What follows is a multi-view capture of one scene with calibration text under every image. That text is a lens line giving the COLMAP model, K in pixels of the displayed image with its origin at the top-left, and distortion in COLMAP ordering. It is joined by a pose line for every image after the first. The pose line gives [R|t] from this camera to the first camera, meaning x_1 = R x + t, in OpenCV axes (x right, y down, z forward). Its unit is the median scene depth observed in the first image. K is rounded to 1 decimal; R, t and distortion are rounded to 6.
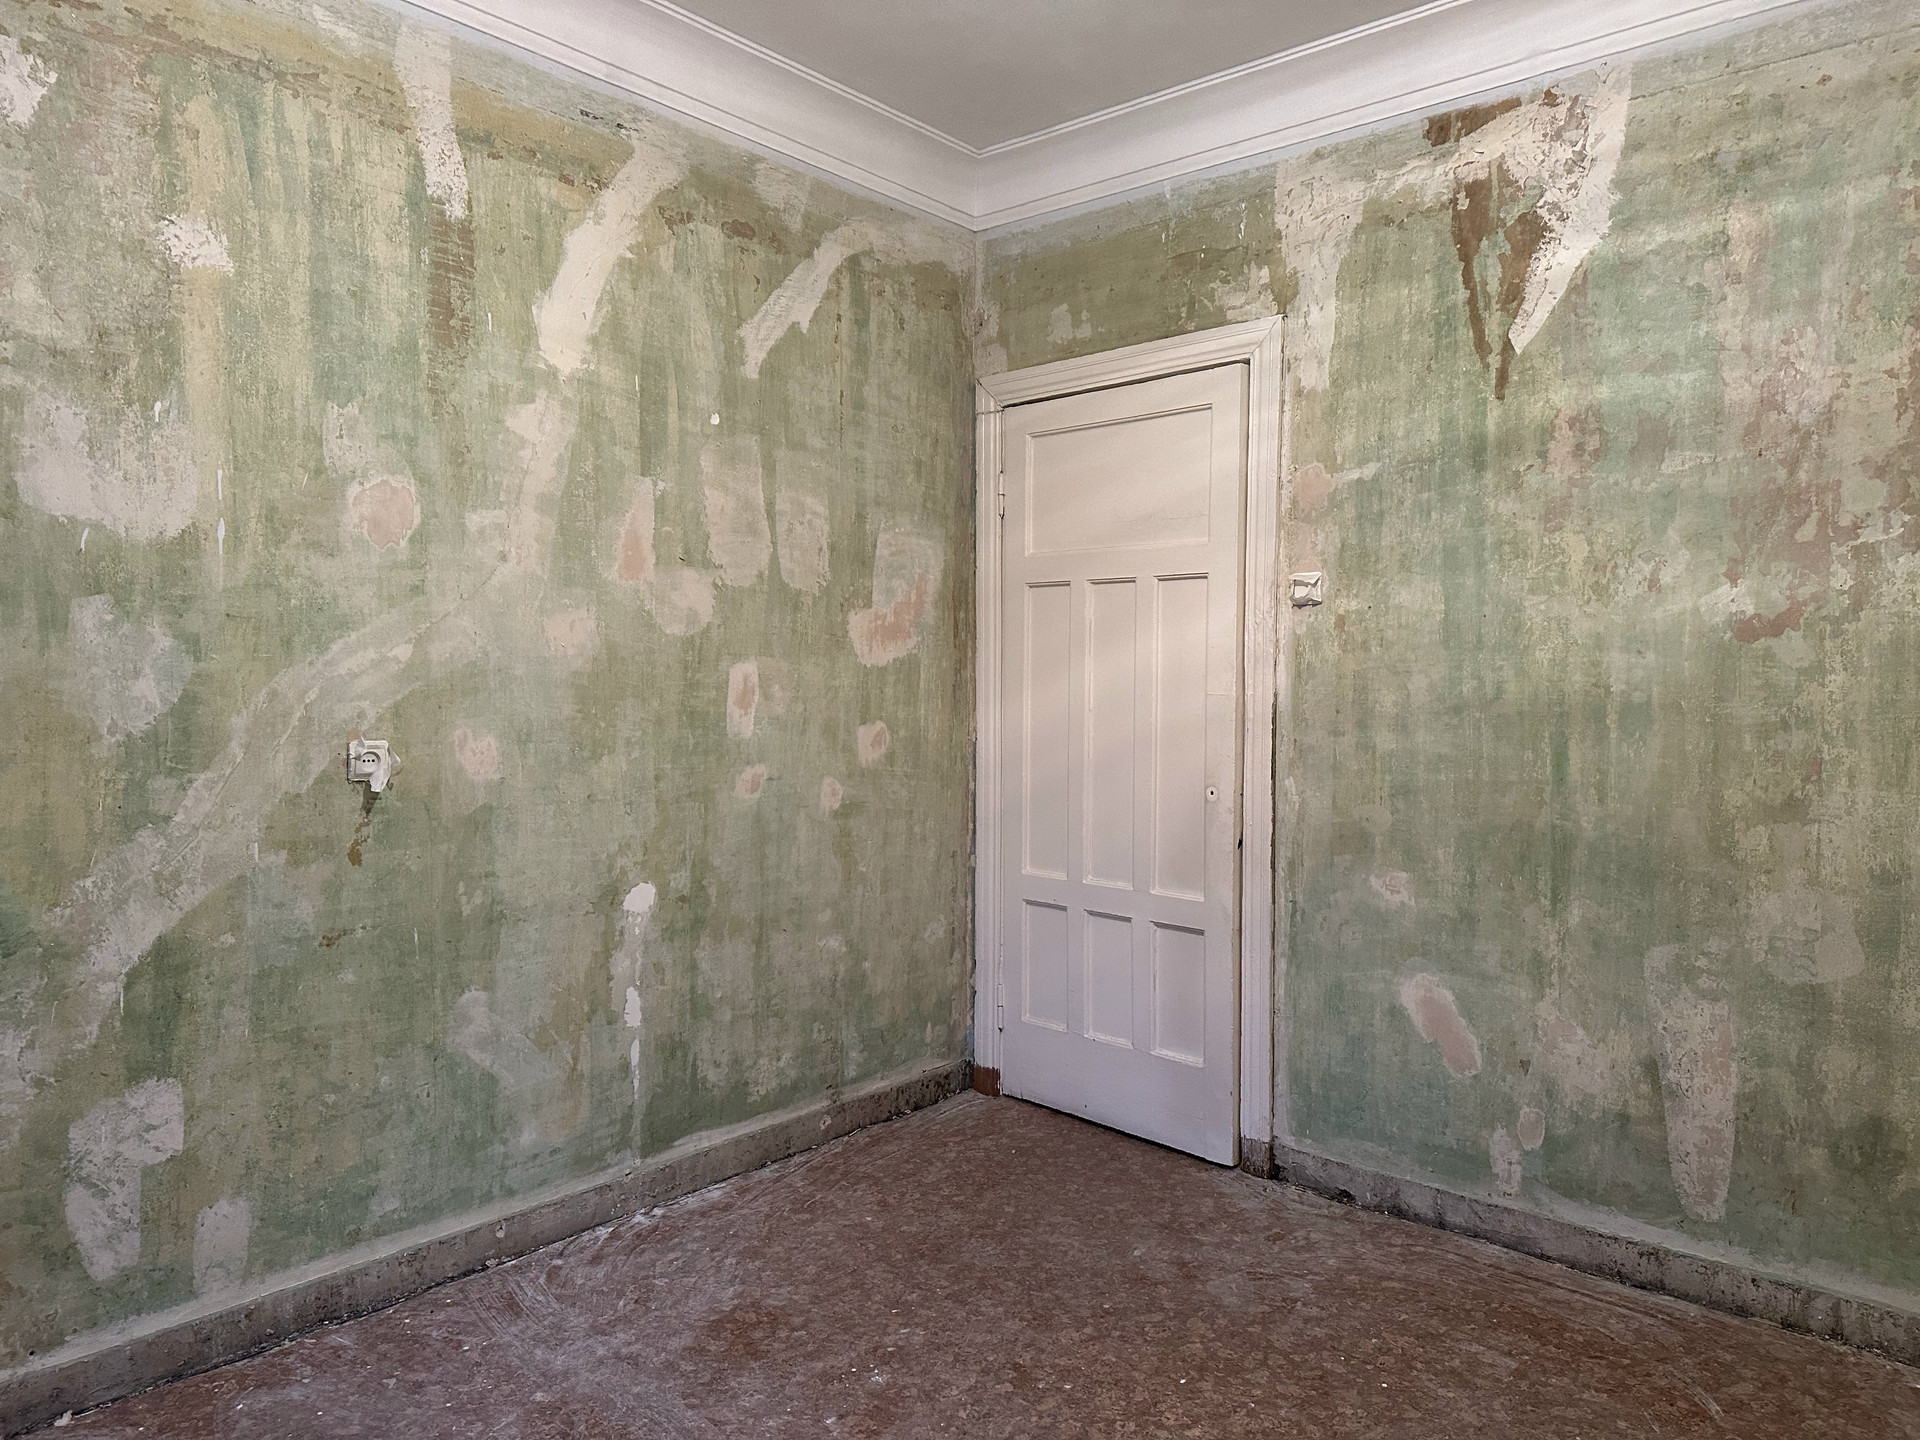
lens RADIAL K [[1345.9, 0, 966.2], [0, 1345.9, 719.9], [0, 0, 1]] dist [0.091322, -0.107149]
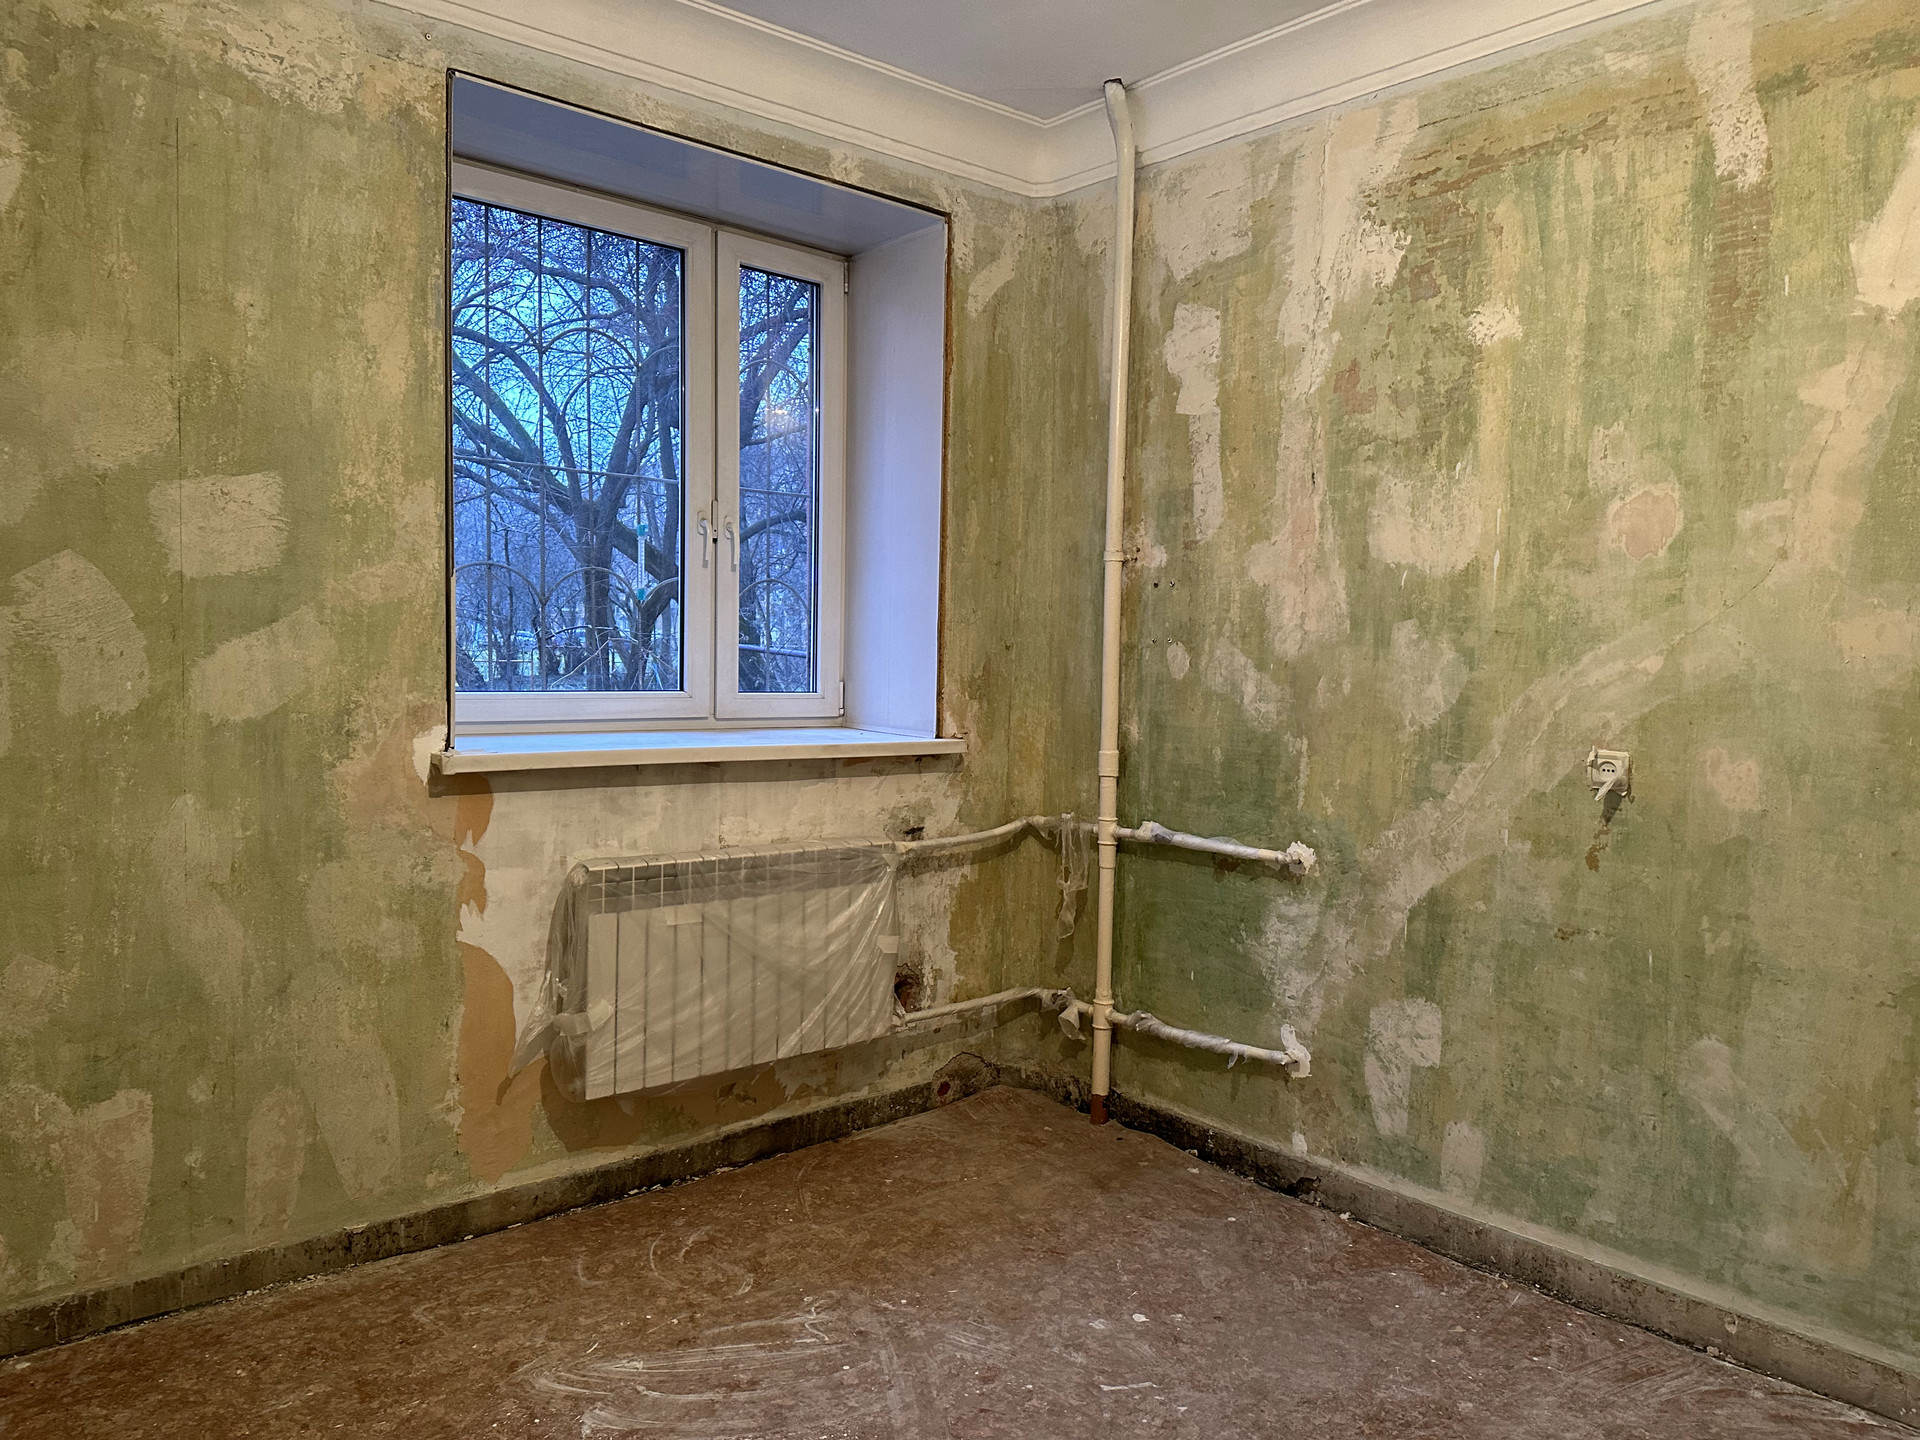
lens RADIAL K [[1345.9, 0, 974.4], [0, 1345.9, 716.6], [0, 0, 1]] dist [0.091322, -0.107149]
pose [[-0.133455, 0.035331, -0.990425, 0.668025], [-0.063477, 0.997008, 0.044119, -0.026521], [0.989020, 0.068757, -0.130813, 0.699988]]
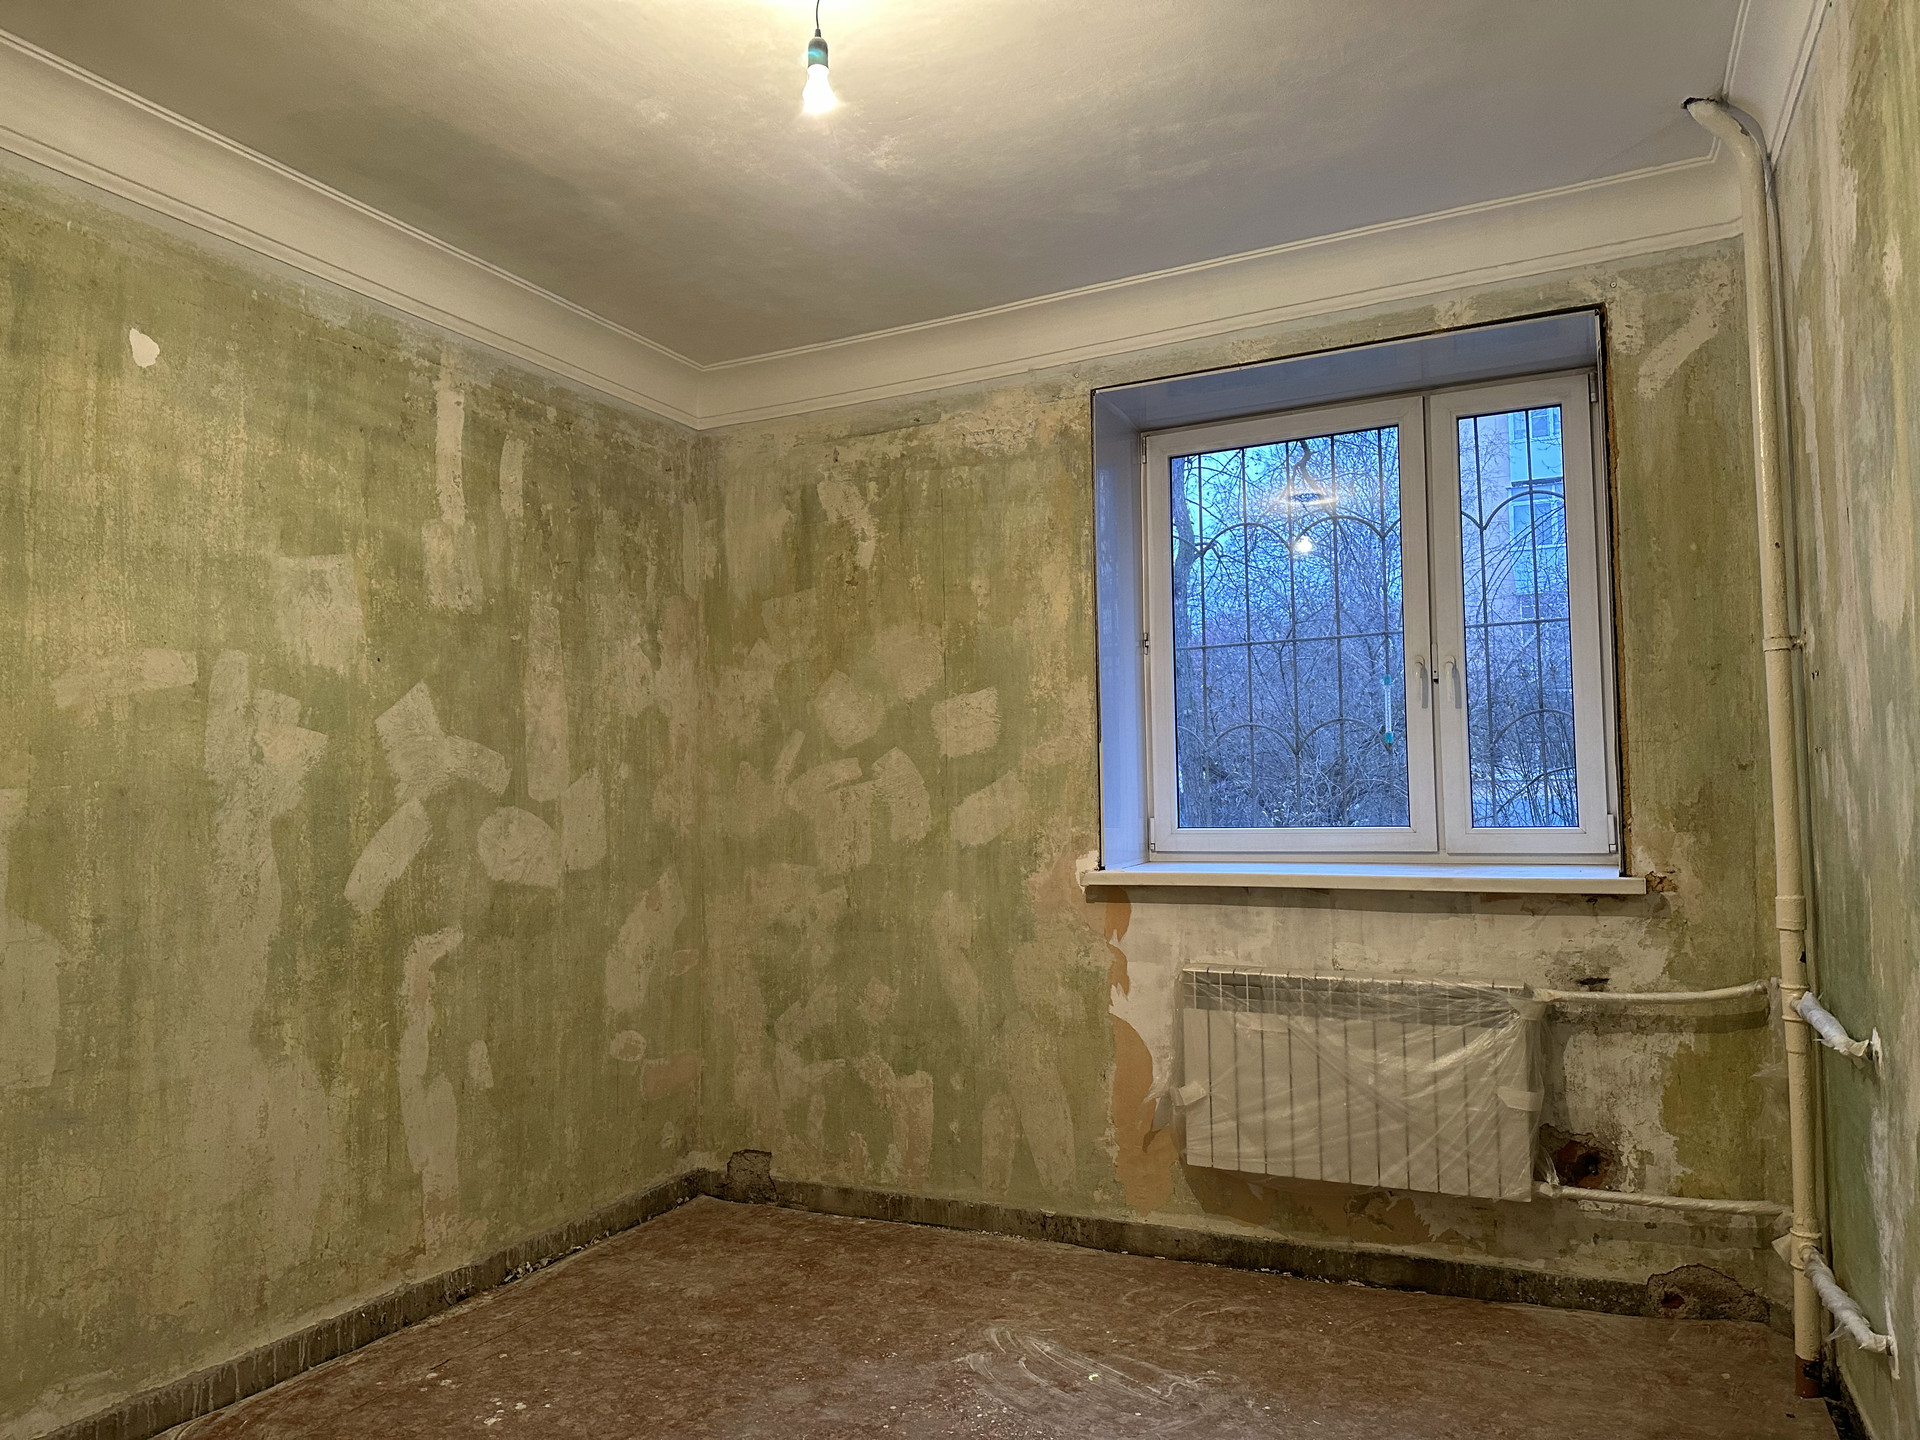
lens RADIAL K [[1345.9, 0, 954.6], [0, 1345.9, 711.1], [0, 0, 1]] dist [0.091322, -0.107149]
pose [[-0.959645, -0.011376, -0.280986, 0.267459], [-0.001551, 0.999380, -0.035163, -0.043366], [0.281212, -0.033308, -0.959068, 1.424172]]
